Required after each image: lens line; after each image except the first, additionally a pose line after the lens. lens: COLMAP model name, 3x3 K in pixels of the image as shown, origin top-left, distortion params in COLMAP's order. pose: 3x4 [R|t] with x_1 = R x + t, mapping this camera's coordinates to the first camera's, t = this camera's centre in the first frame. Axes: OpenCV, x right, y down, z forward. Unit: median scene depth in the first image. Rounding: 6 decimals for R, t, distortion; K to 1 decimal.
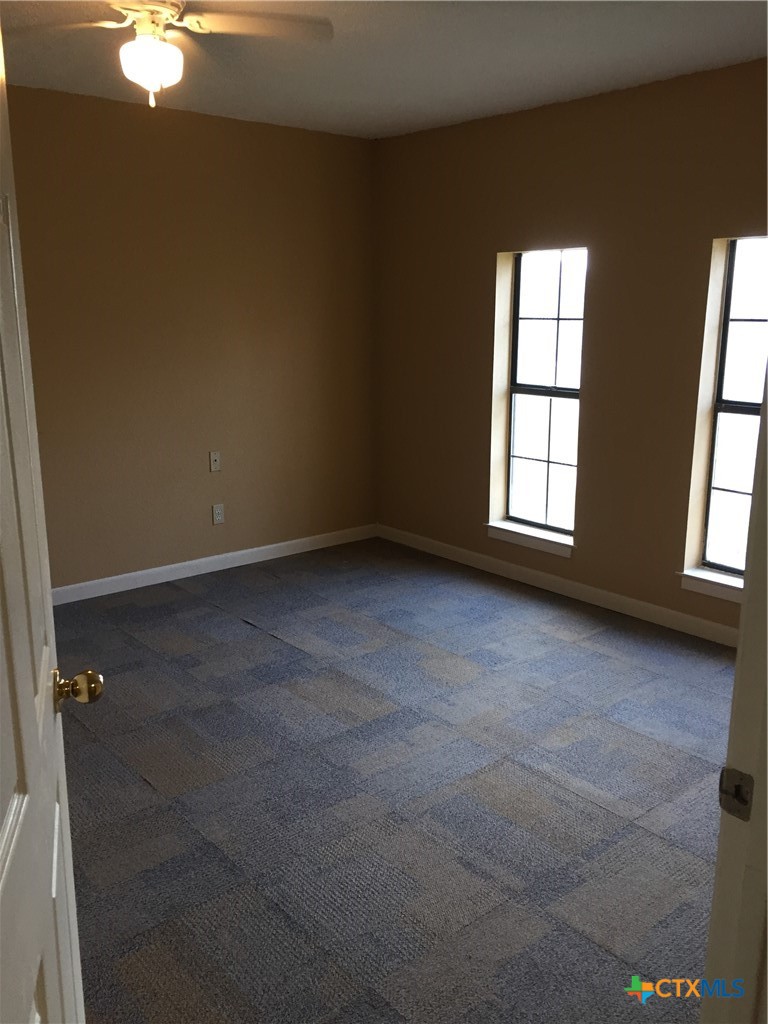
lens RADIAL K [[854.3, 0, 379.7], [0, 854.3, 511.8], [0, 0, 1]] dist [0.049661, -0.065076]
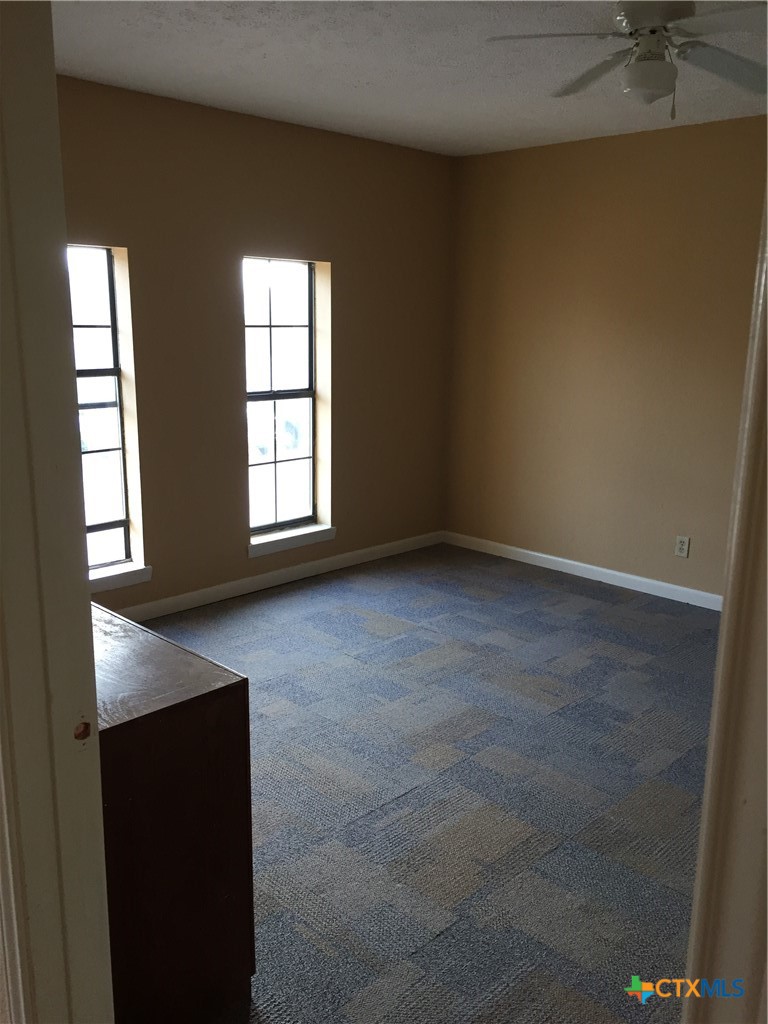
lens RADIAL K [[854.3, 0, 379.7], [0, 854.3, 511.8], [0, 0, 1]] dist [0.049661, -0.065076]
pose [[-0.066769, -0.221354, 0.972905, -0.864893], [0.223198, 0.947058, 0.230791, -0.220764], [-0.972484, 0.232560, -0.013829, 0.933994]]
